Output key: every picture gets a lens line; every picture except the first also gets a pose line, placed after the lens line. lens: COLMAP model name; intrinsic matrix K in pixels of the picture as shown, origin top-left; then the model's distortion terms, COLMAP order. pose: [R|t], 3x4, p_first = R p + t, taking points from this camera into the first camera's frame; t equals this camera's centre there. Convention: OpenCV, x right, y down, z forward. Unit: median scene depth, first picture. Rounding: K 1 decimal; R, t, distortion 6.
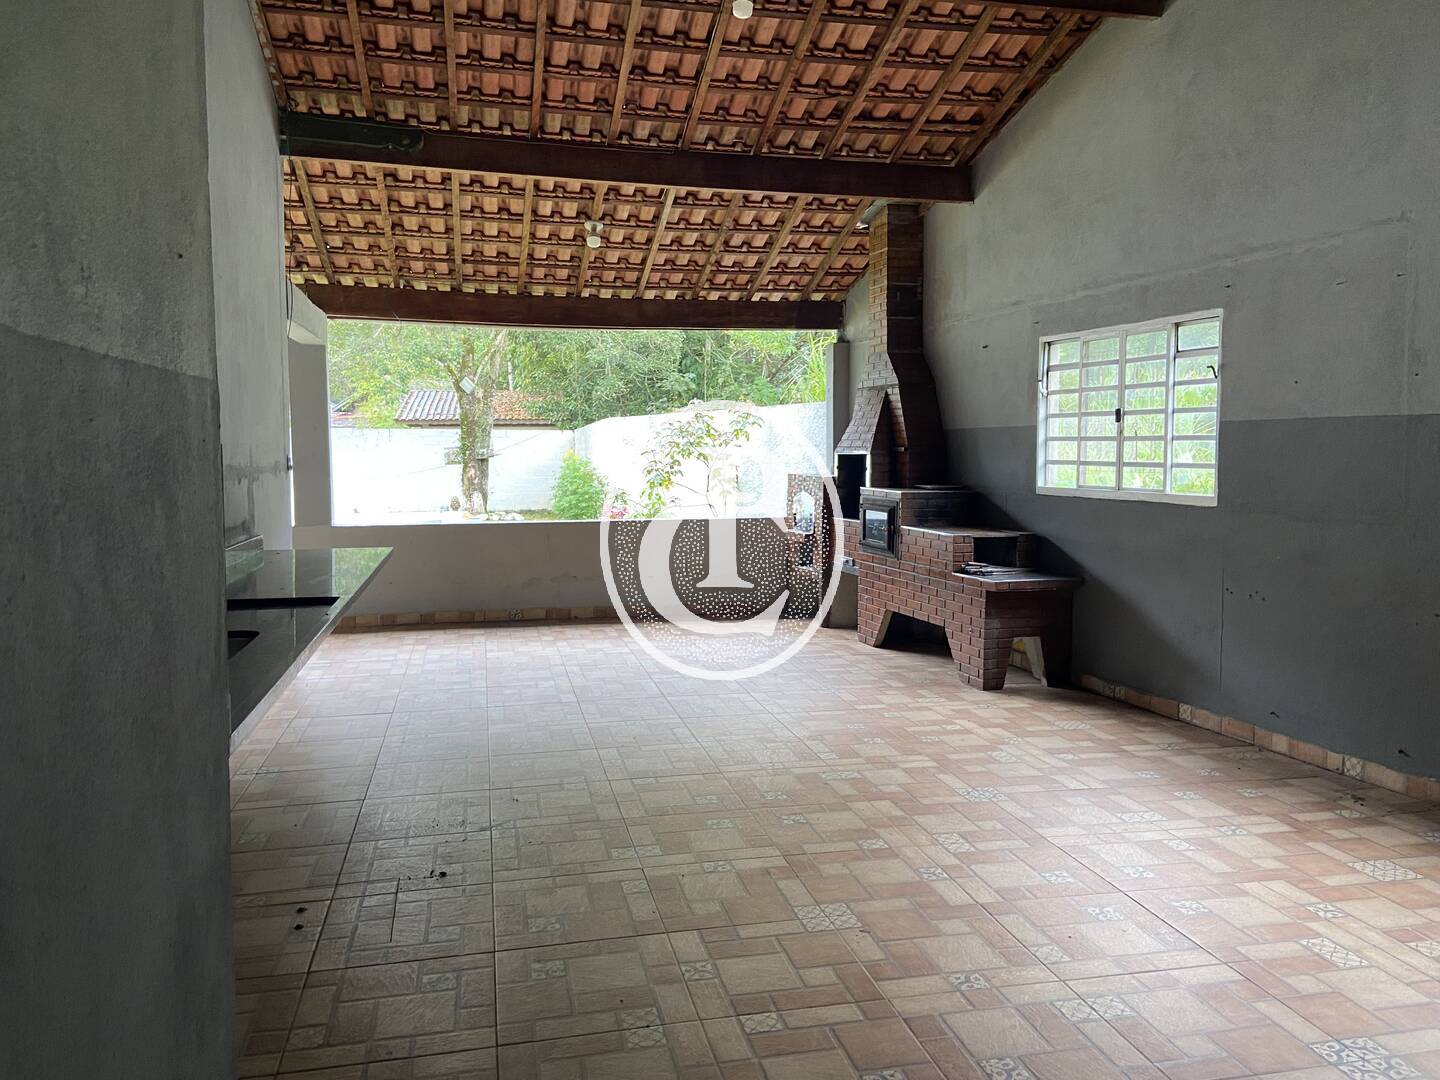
lens RADIAL K [[1067.8, 0, 720.0], [0, 1067.8, 518.0], [0, 0, 1]] dist [0.046706, -0.001791]
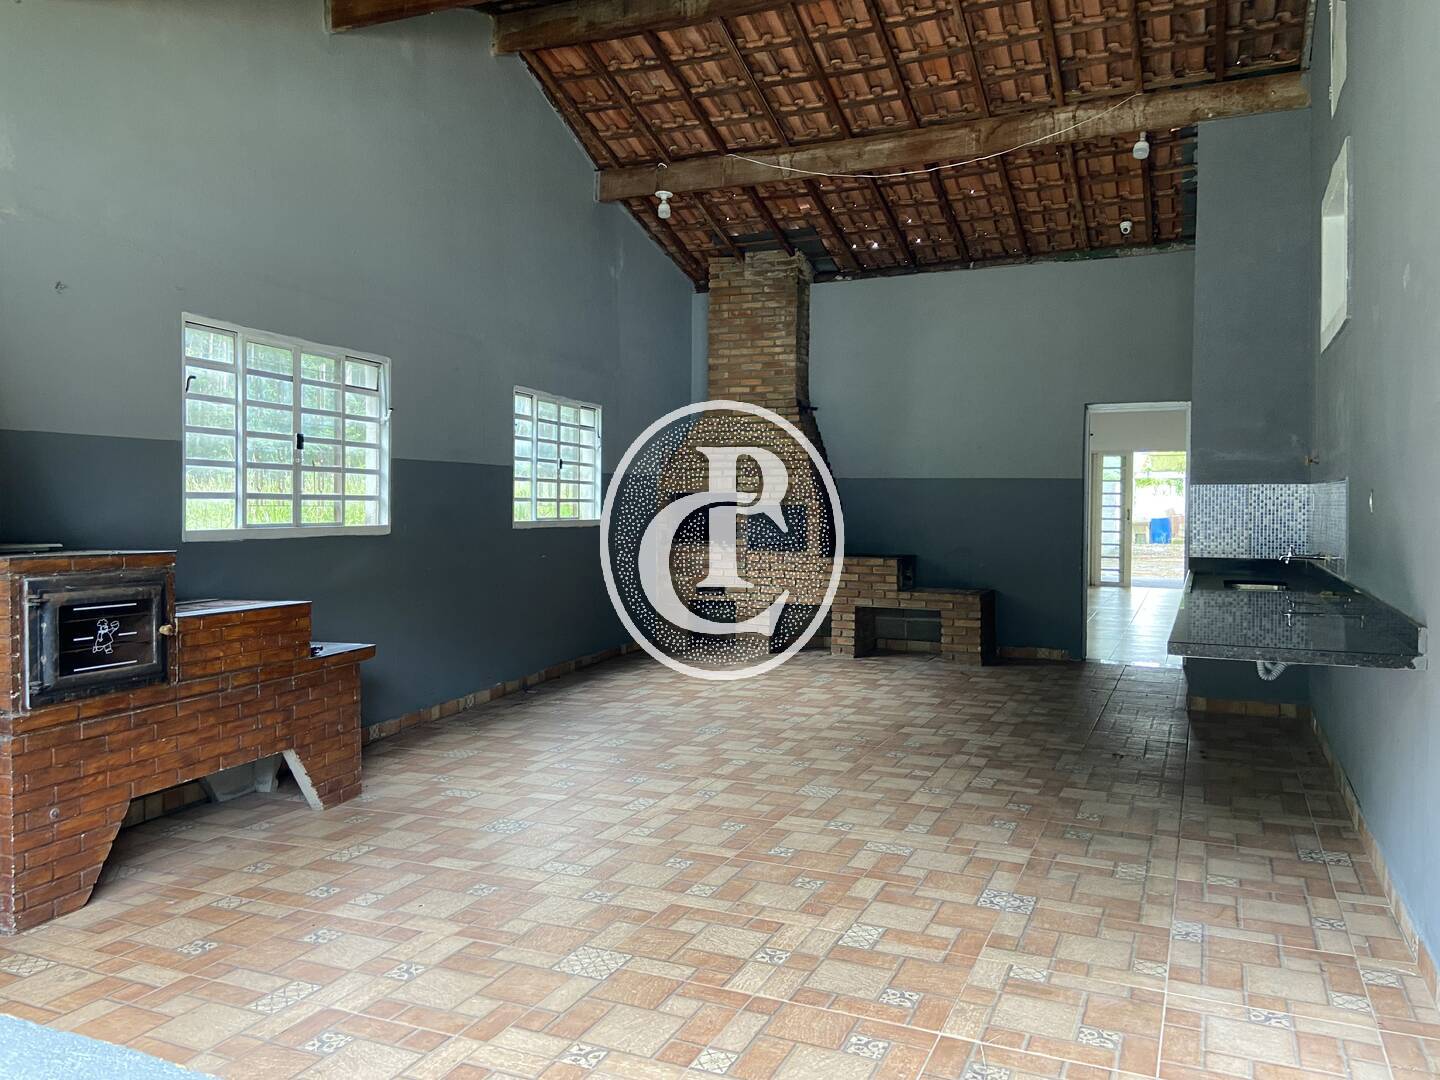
lens RADIAL K [[1067.8, 0, 720.0], [0, 1067.8, 518.0], [0, 0, 1]] dist [0.046706, -0.001791]
pose [[-0.798746, -0.040710, 0.600289, -0.482396], [0.003934, 0.997334, 0.072871, -0.107761], [-0.601655, 0.060567, -0.796456, 1.679906]]
